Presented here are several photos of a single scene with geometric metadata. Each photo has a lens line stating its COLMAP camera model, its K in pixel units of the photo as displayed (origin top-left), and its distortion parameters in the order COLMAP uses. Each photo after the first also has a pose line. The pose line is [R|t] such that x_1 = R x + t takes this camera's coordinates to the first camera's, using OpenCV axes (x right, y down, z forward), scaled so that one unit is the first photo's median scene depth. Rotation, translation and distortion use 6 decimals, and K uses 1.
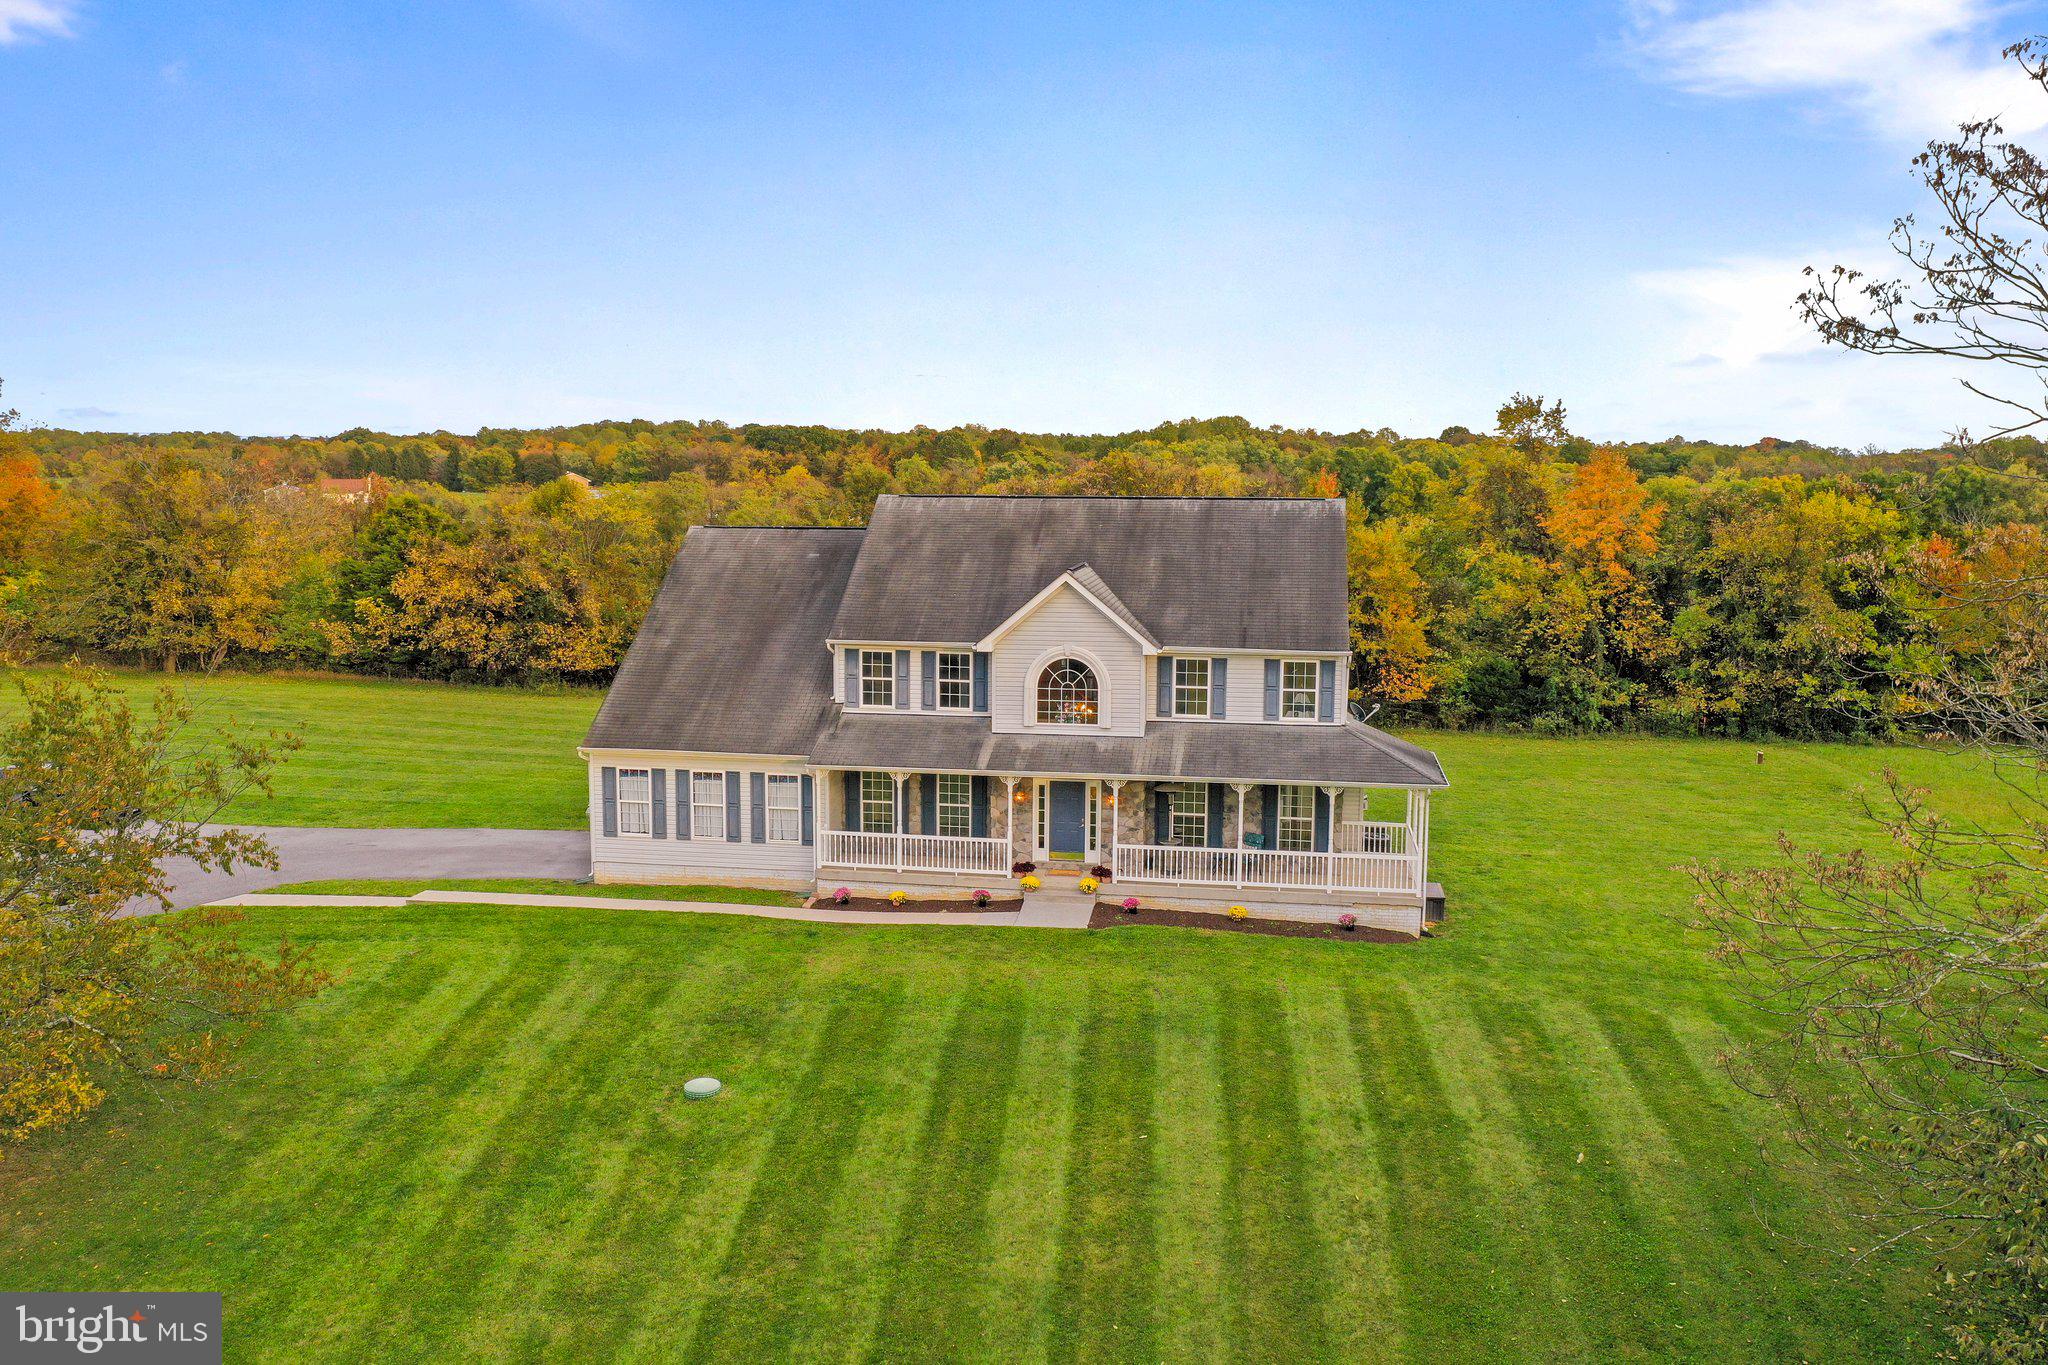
lens RADIAL K [[1616.1, 0, 1016.9], [0, 1616.1, 661.4], [0, 0, 1]] dist [-0.006732, -0.007892]
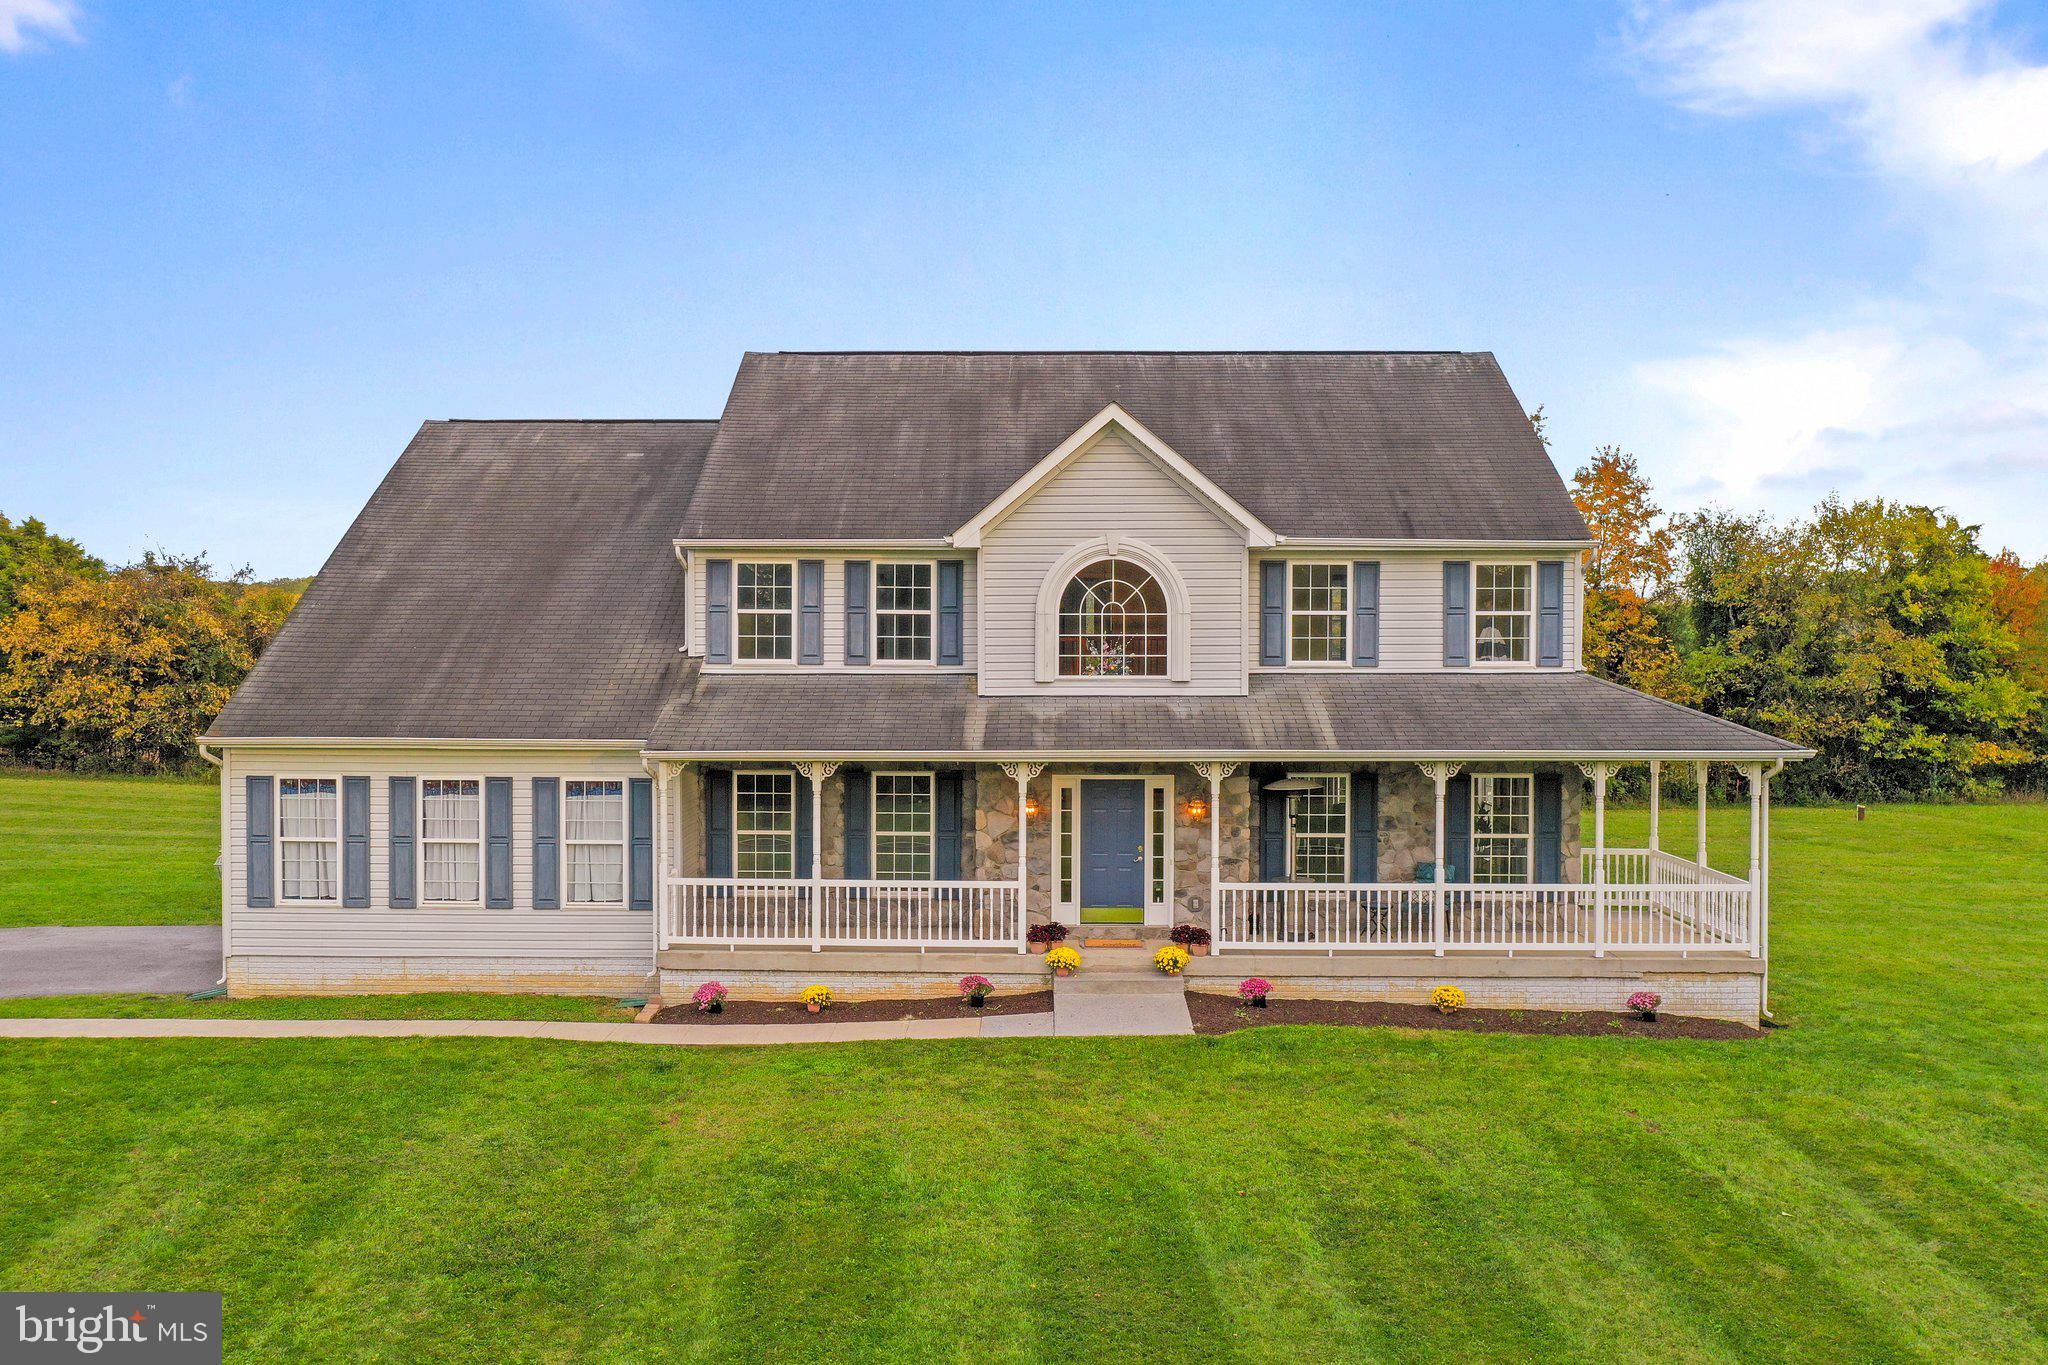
lens RADIAL K [[1639.2, 0, 1018.1], [0, 1639.2, 658.7], [0, 0, 1]] dist [-0.007960, -0.003802]
pose [[0.989243, -0.005407, 0.146184, -0.084343], [0.020233, 0.994769, -0.100125, 0.088166], [-0.144878, 0.102005, 0.984177, 0.433156]]
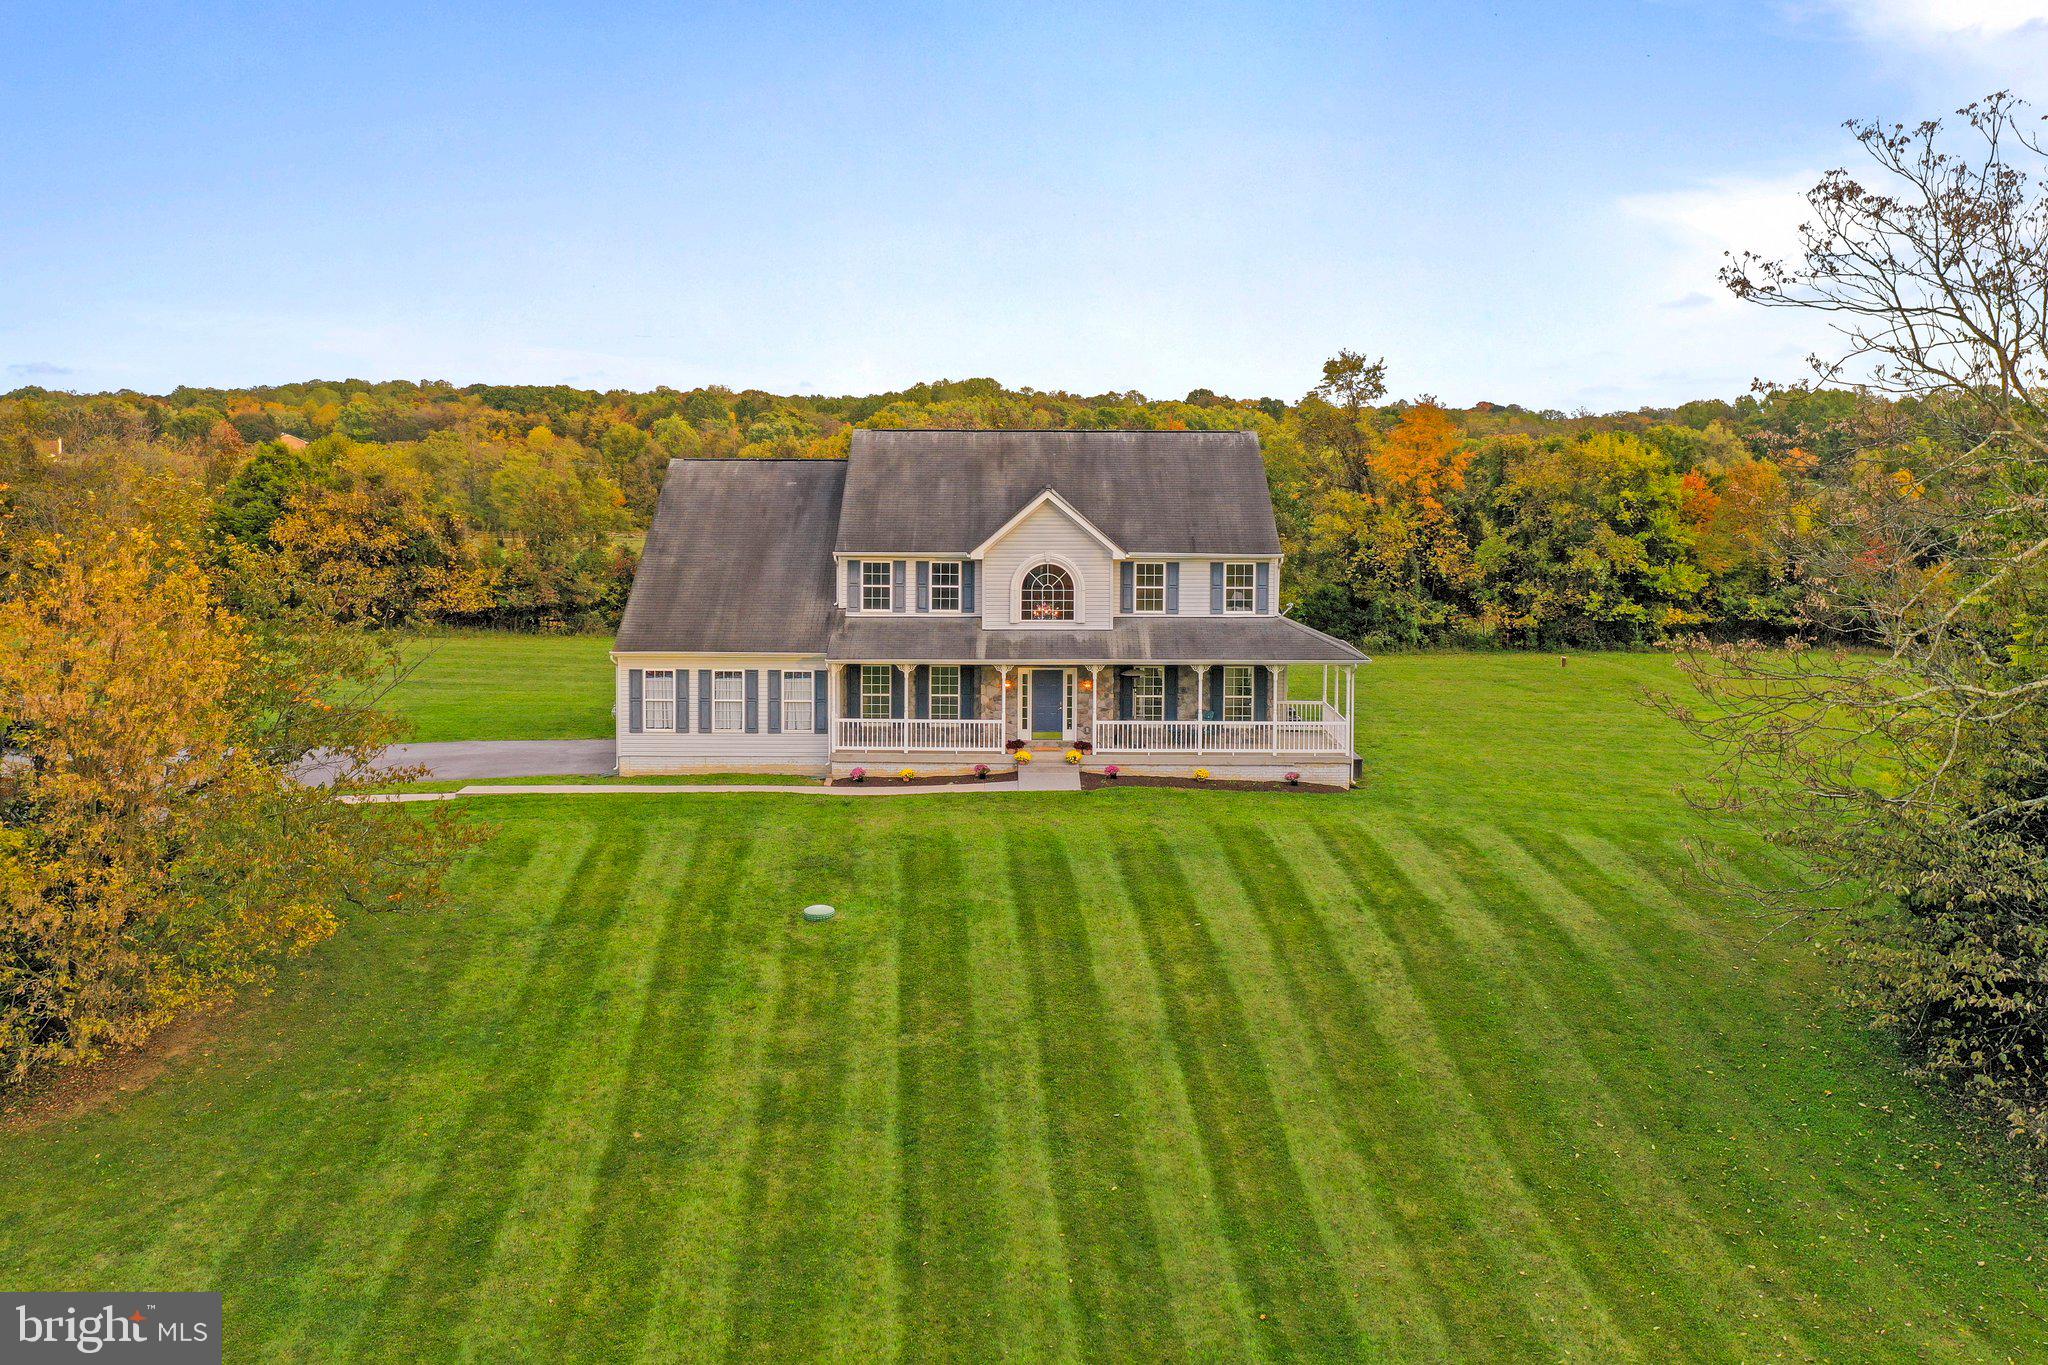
lens RADIAL K [[1660.5, 0, 1021.6], [0, 1660.5, 494.8], [0, 0, 1]] dist [-0.006875, -0.005105]
pose [[0.986783, -0.006385, 0.161924, -0.178703], [0.019469, 0.996657, -0.079346, 0.042455], [-0.160876, 0.081450, 0.983608, -0.183173]]
